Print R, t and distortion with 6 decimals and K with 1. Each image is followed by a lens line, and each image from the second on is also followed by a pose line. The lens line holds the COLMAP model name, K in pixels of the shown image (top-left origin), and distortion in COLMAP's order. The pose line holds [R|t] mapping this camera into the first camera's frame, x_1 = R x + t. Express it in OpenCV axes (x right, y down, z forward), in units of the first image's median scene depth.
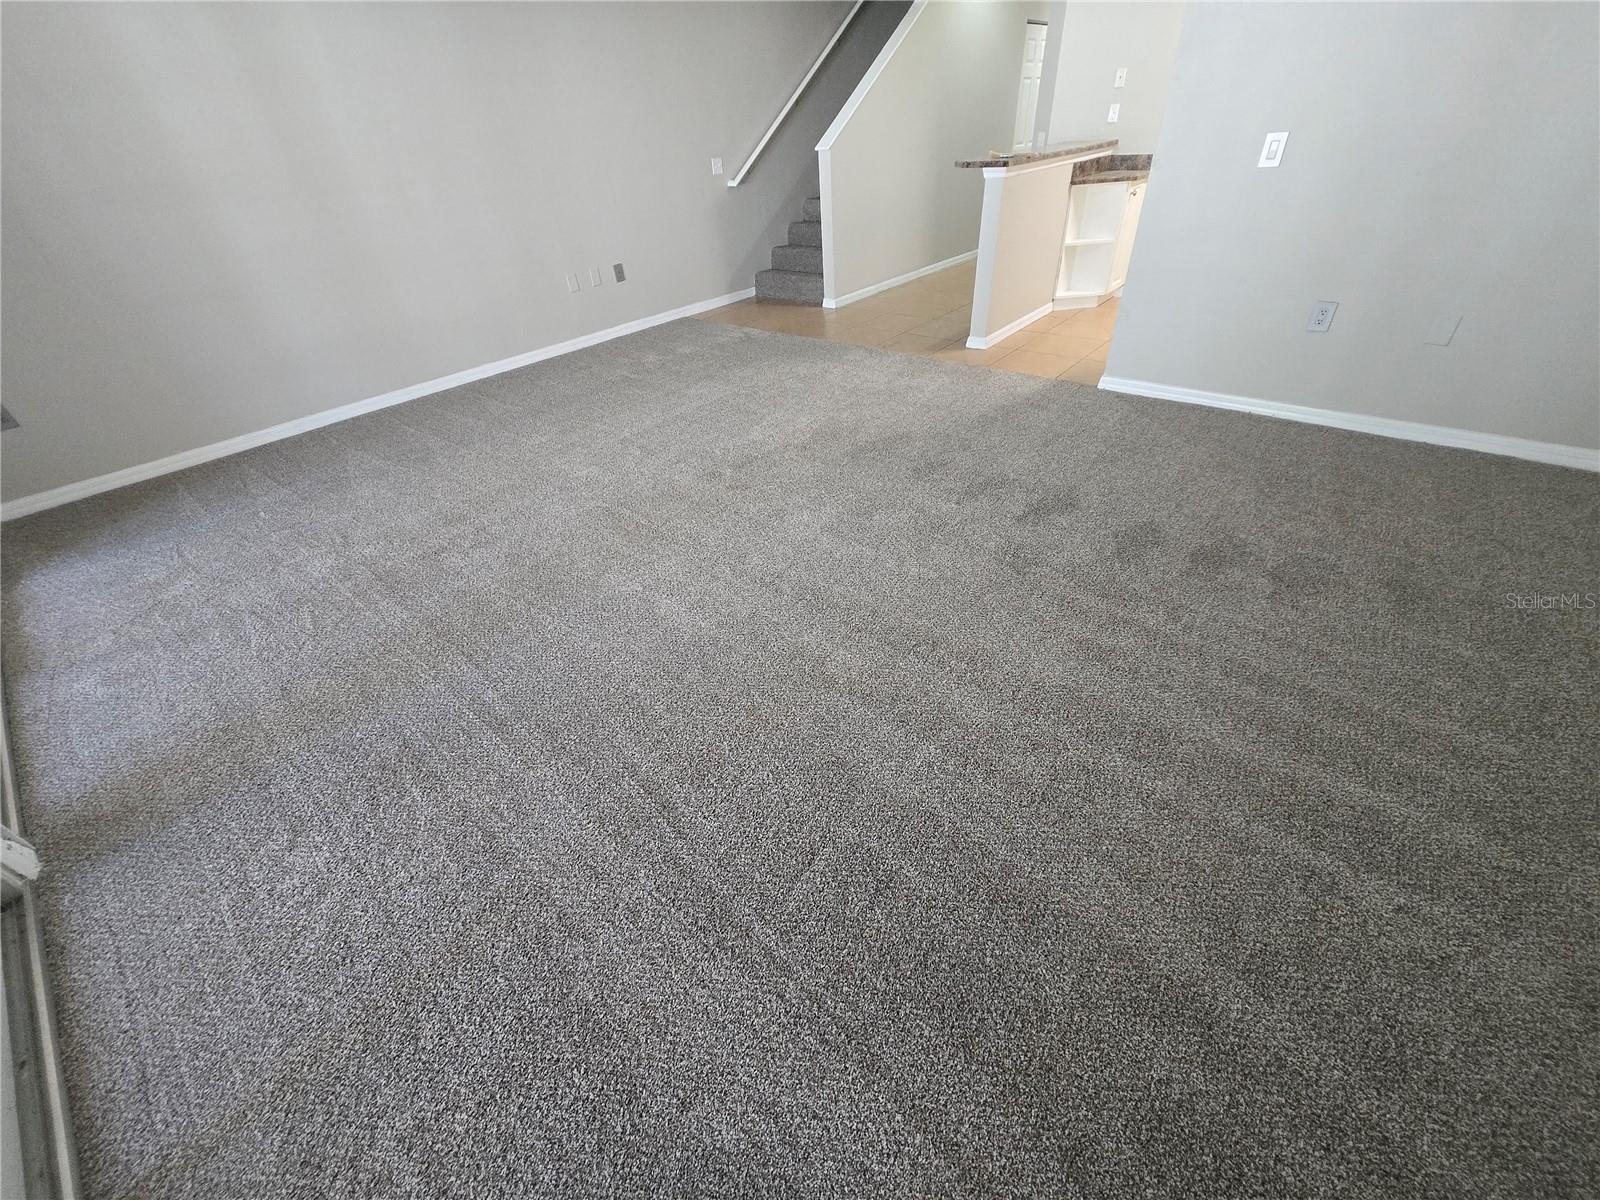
lens RADIAL K [[629.2, 0, 800.3], [0, 629.2, 593.1], [0, 0, 1]] dist [0.002226, -0.000420]
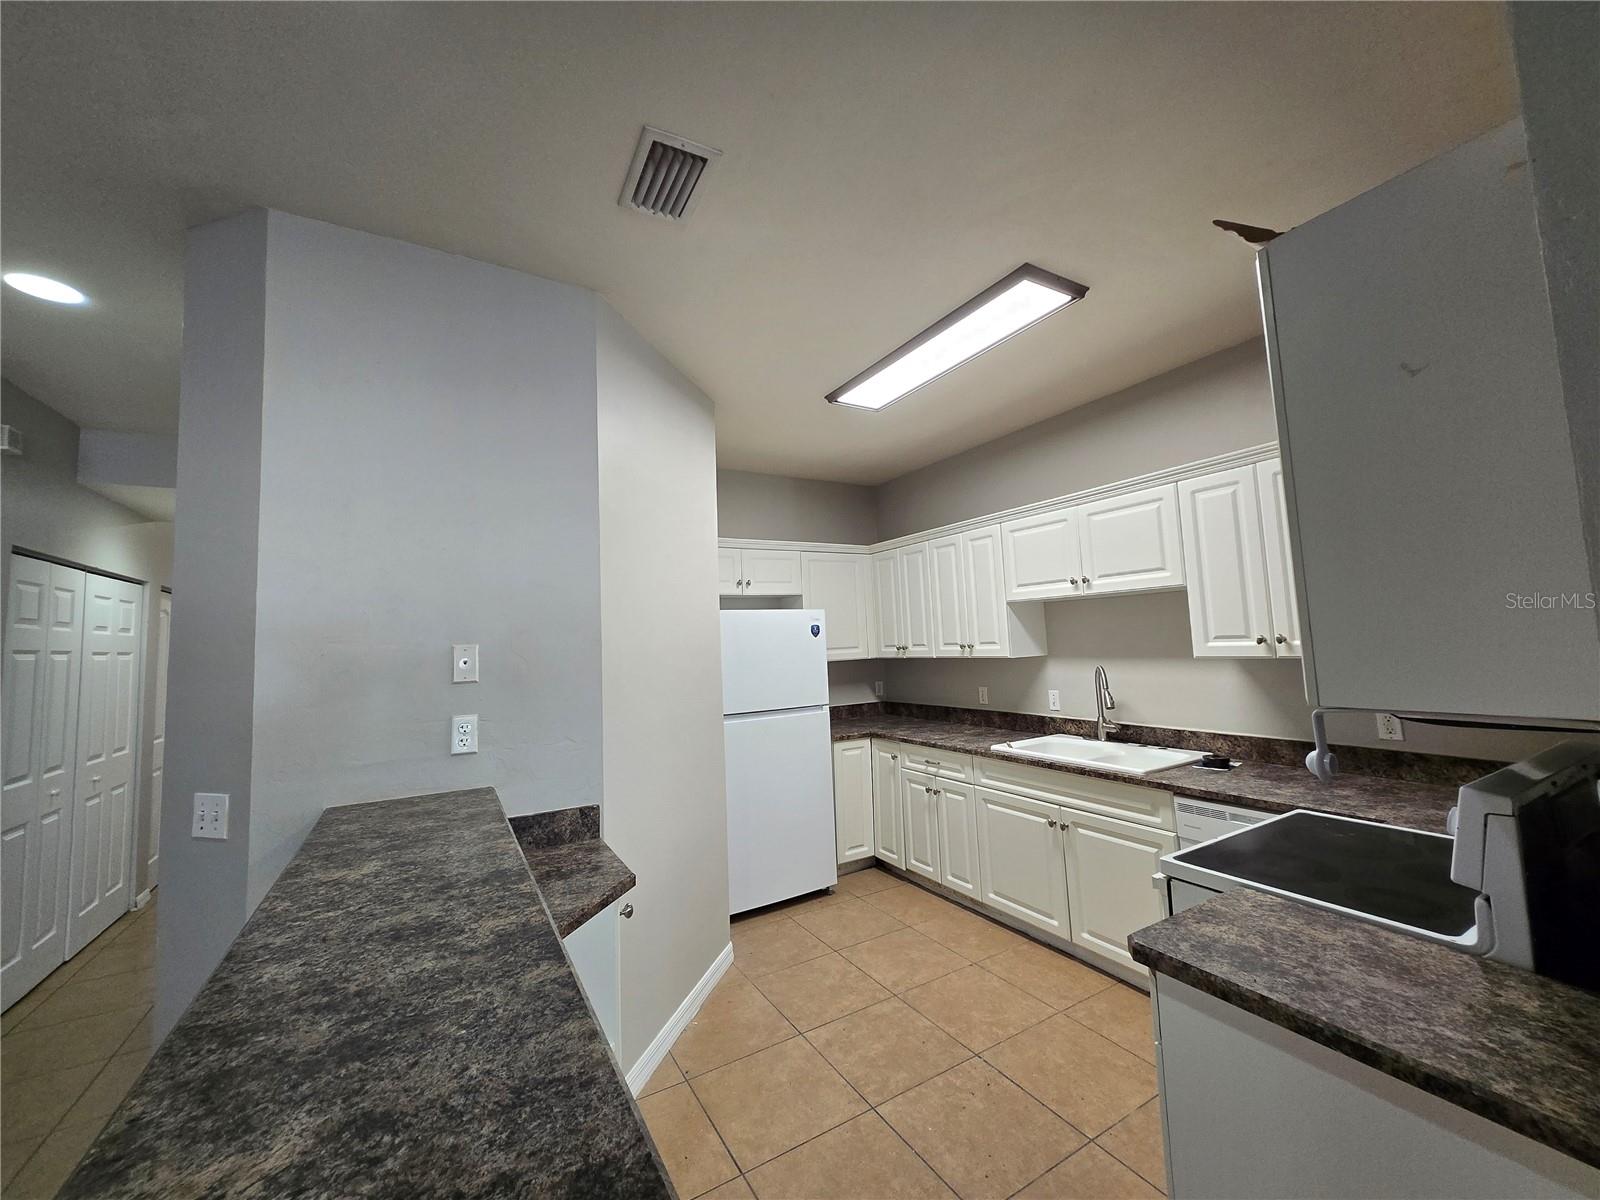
lens RADIAL K [[629.8, 0, 801.3], [0, 629.8, 590.9], [0, 0, 1]] dist [0.003441, -0.000537]
pose [[0.342431, 0.126072, 0.931046, 0.304599], [0.573576, 0.756814, -0.313436, -0.924236], [-0.744144, 0.641356, 0.186845, 1.127309]]
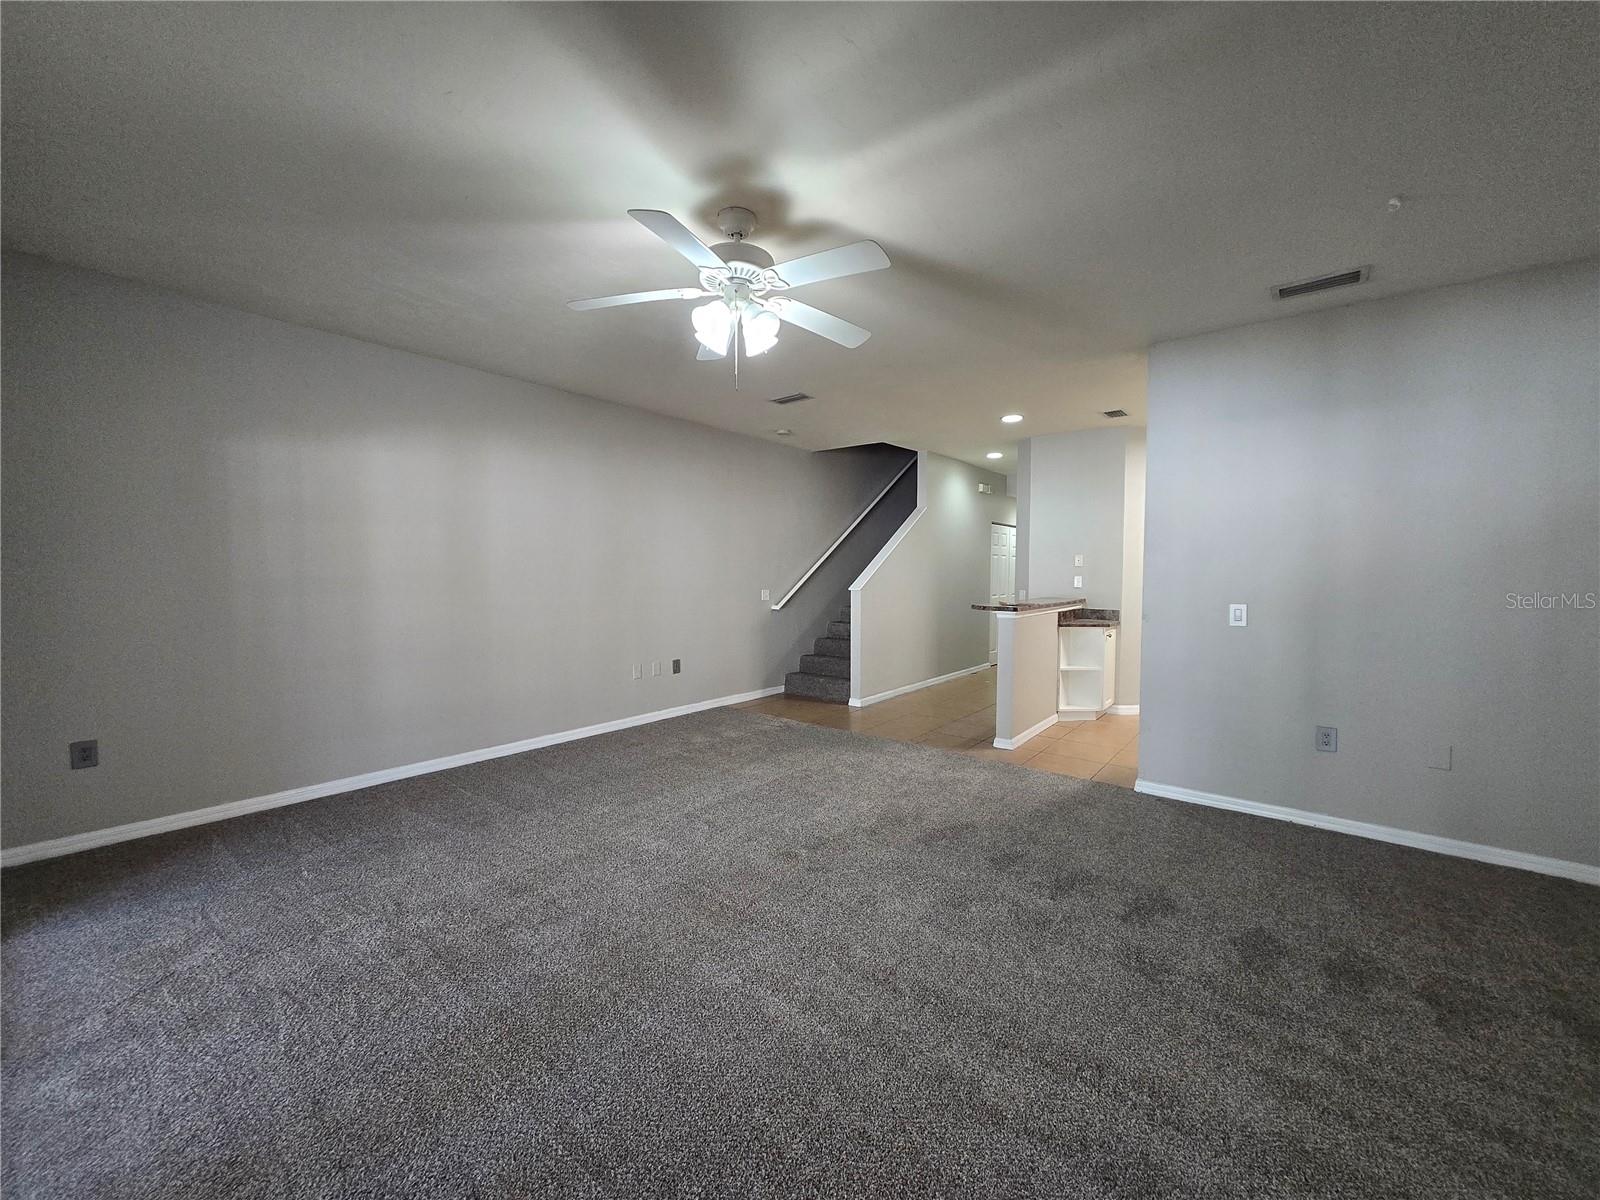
lens RADIAL K [[629.8, 0, 801.3], [0, 629.8, 590.9], [0, 0, 1]] dist [0.003441, -0.000537]
pose [[0.997442, 0.066258, 0.026830, -0.172174], [-0.039162, 0.820490, -0.570318, 0.034441], [-0.059802, 0.567809, 0.820985, -0.044223]]
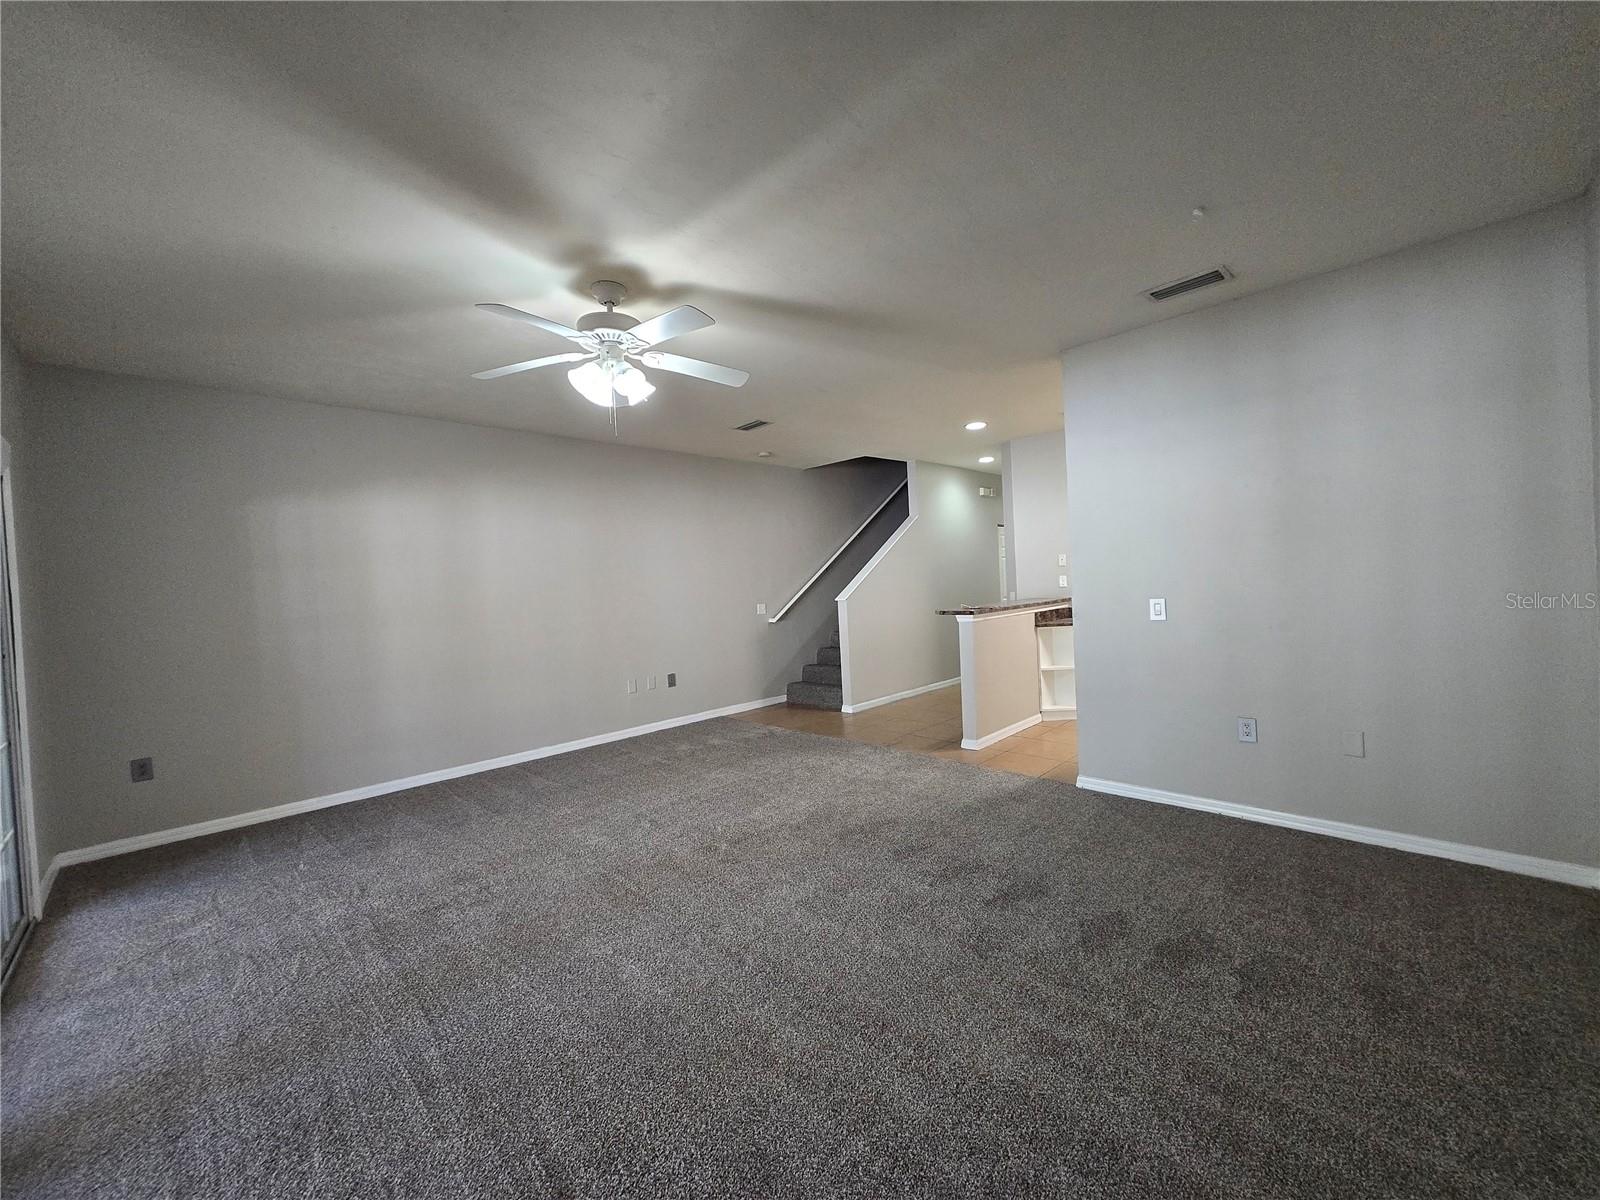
lens RADIAL K [[629.8, 0, 801.3], [0, 629.8, 590.9], [0, 0, 1]] dist [0.003441, -0.000537]
pose [[0.996524, 0.015656, -0.081825, 0.100194], [-0.060262, 0.813643, -0.578233, 0.068018], [0.057524, 0.581153, 0.811758, -0.125869]]
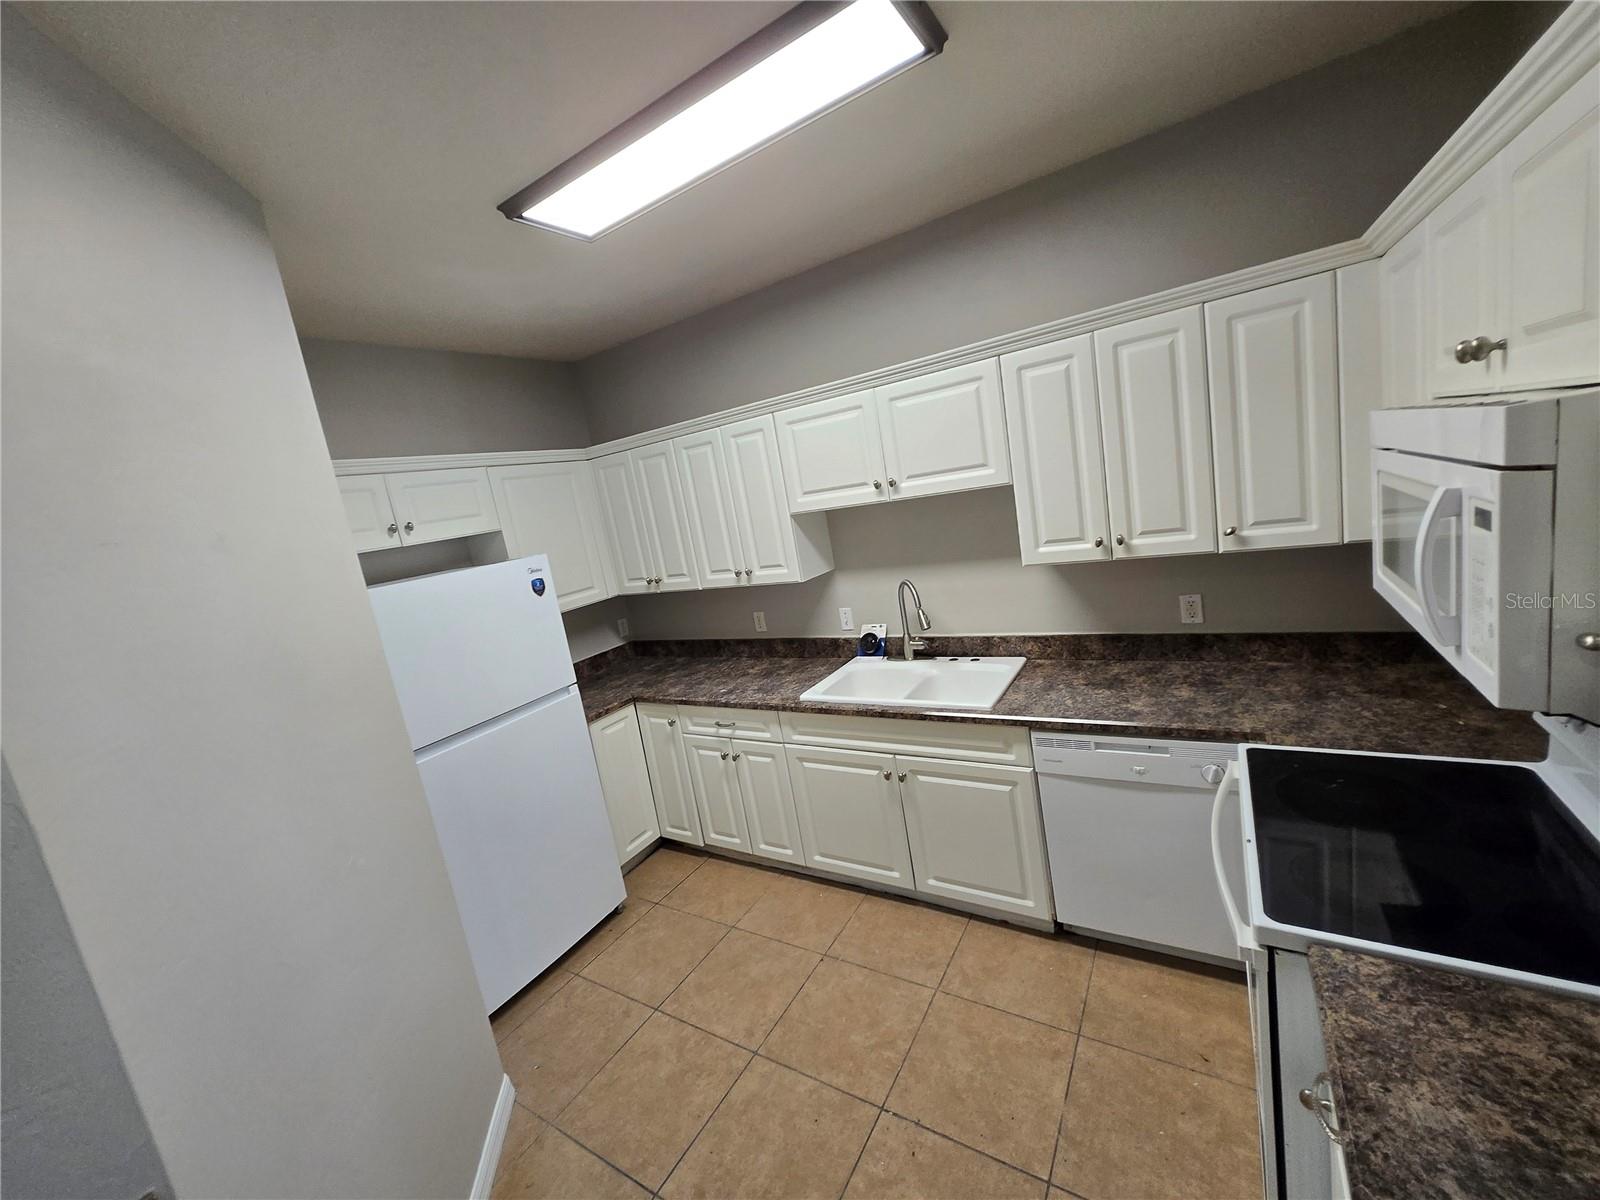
lens RADIAL K [[629.8, 0, 801.3], [0, 629.8, 590.9], [0, 0, 1]] dist [0.003441, -0.000537]
pose [[-0.123656, -0.076759, 0.989352, 0.590208], [0.719972, 0.679178, 0.142681, -1.100814], [-0.682898, 0.729949, -0.028720, 1.173712]]
